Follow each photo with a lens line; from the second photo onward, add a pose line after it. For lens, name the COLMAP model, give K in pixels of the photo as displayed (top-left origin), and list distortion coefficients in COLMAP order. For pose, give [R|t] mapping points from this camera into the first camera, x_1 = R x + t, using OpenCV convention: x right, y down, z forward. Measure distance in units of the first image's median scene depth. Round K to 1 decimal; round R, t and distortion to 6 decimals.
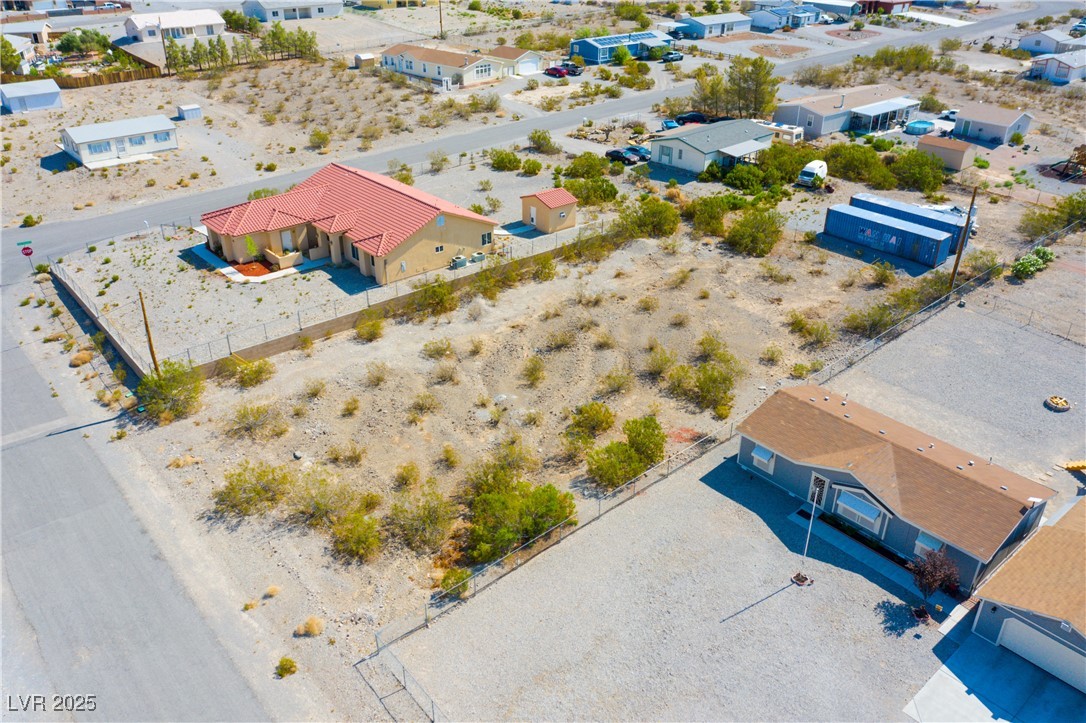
lens RADIAL K [[849.9, 0, 542.6], [0, 849.9, 357.4], [0, 0, 1]] dist [-0.018072, 0.003151]
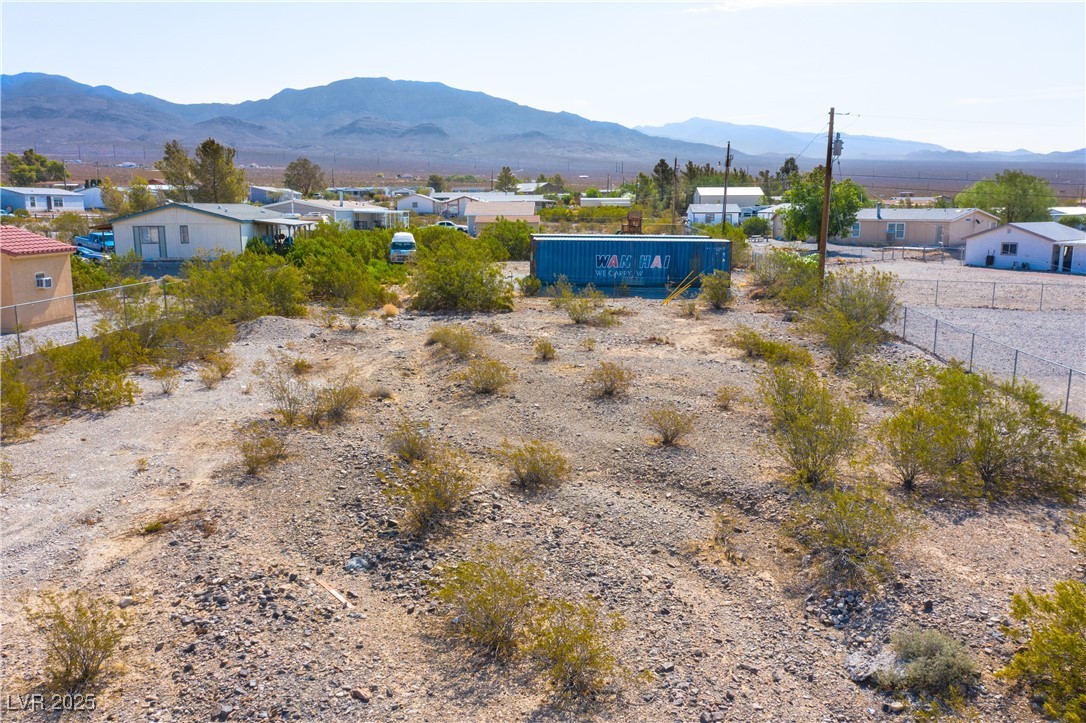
lens RADIAL K [[849.9, 0, 547.0], [0, 849.9, 362.1], [0, 0, 1]] dist [-0.018072, 0.003151]
pose [[0.669067, -0.139718, 0.729951, -0.107315], [0.358660, 0.920932, -0.152471, -0.005046], [-0.650932, 0.363818, 0.666276, 0.682127]]
